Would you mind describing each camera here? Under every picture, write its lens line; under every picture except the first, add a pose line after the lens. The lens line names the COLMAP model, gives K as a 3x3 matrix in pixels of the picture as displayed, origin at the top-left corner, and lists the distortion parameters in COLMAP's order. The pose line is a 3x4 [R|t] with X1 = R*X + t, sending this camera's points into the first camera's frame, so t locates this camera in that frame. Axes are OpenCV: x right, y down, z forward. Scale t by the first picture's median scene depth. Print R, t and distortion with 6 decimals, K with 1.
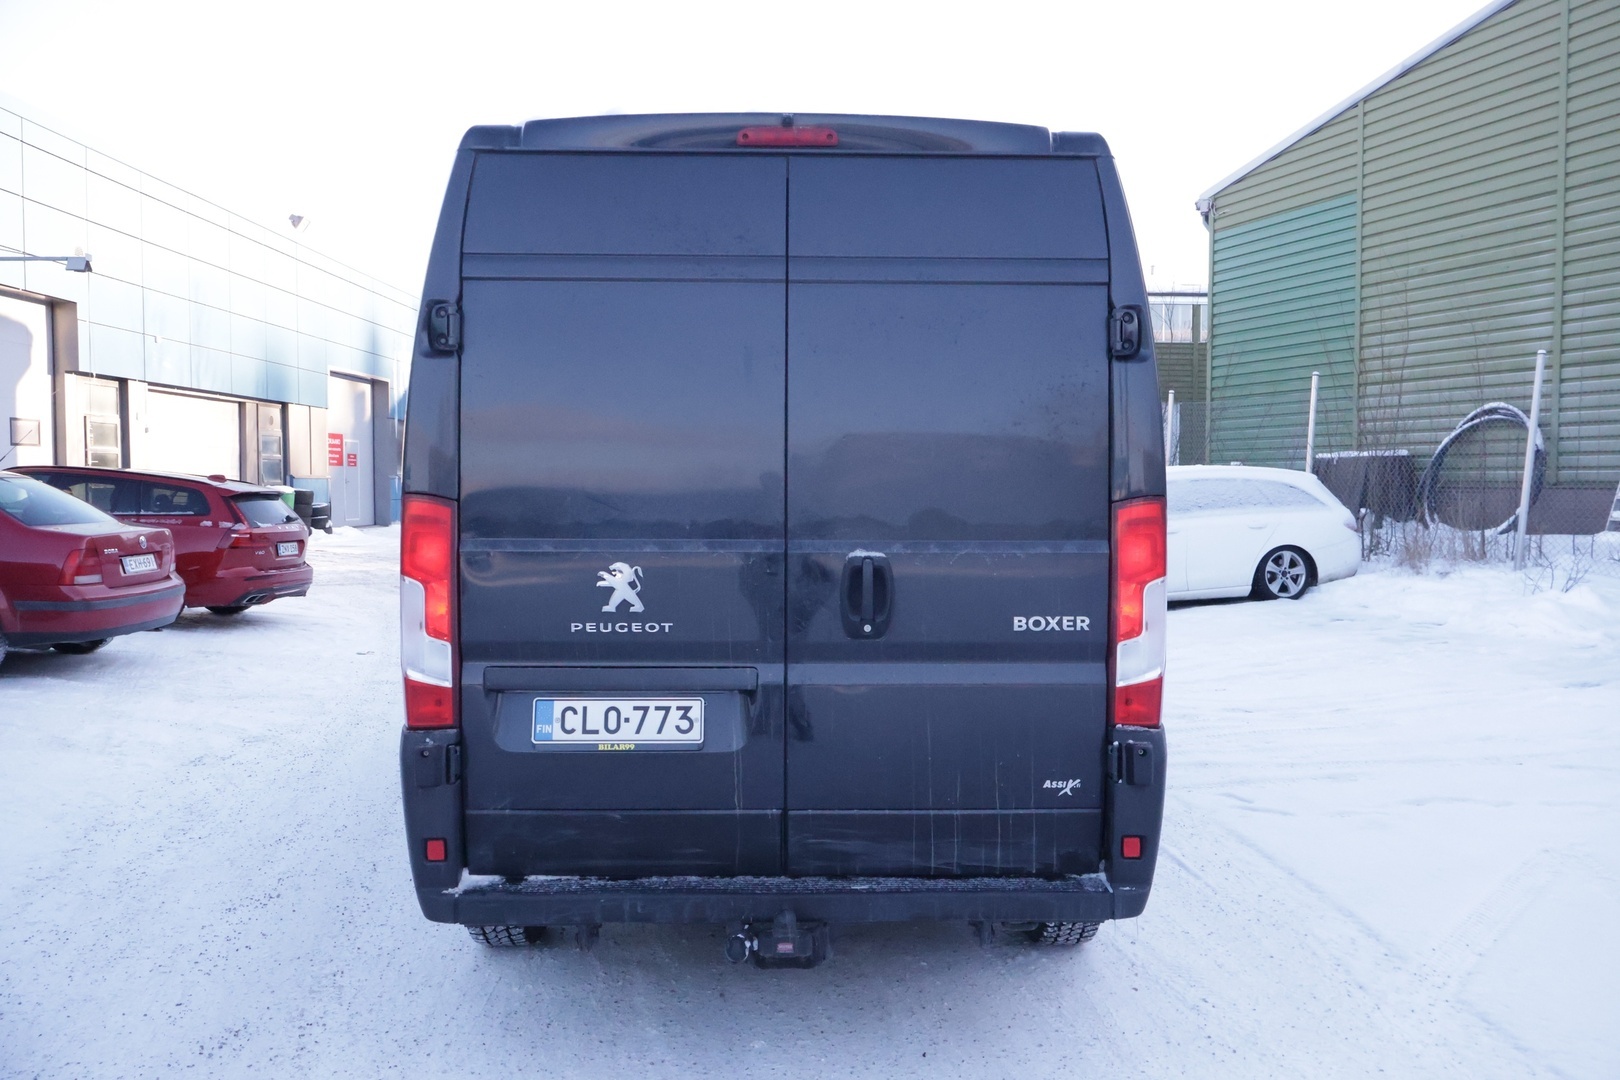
lens RADIAL K [[1334.3, 0, 830.2], [0, 1334.3, 541.2], [0, 0, 1]] dist [0.000901, 0.000713]
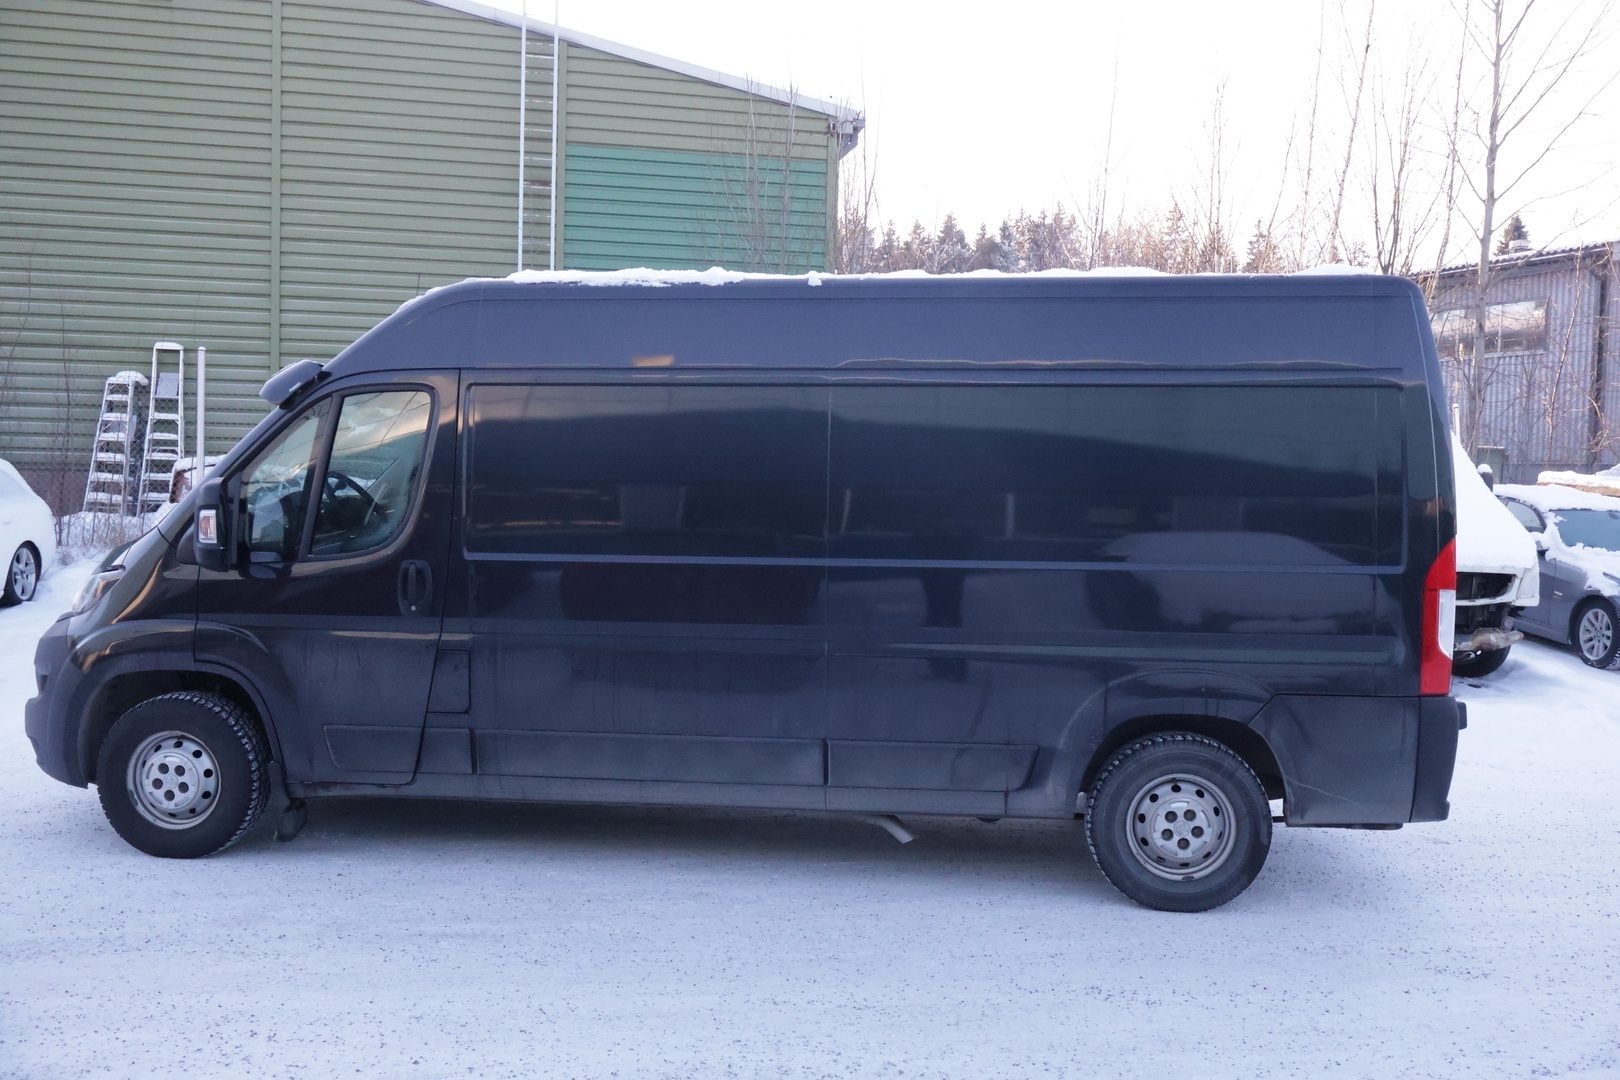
lens RADIAL K [[1334.3, 0, 830.2], [0, 1334.3, 541.2], [0, 0, 1]] dist [0.000901, 0.000713]
pose [[0.113764, -0.051327, 0.992181, -1.488901], [0.021841, 0.998552, 0.049153, -0.089146], [-0.993268, 0.016078, 0.114720, 1.225259]]
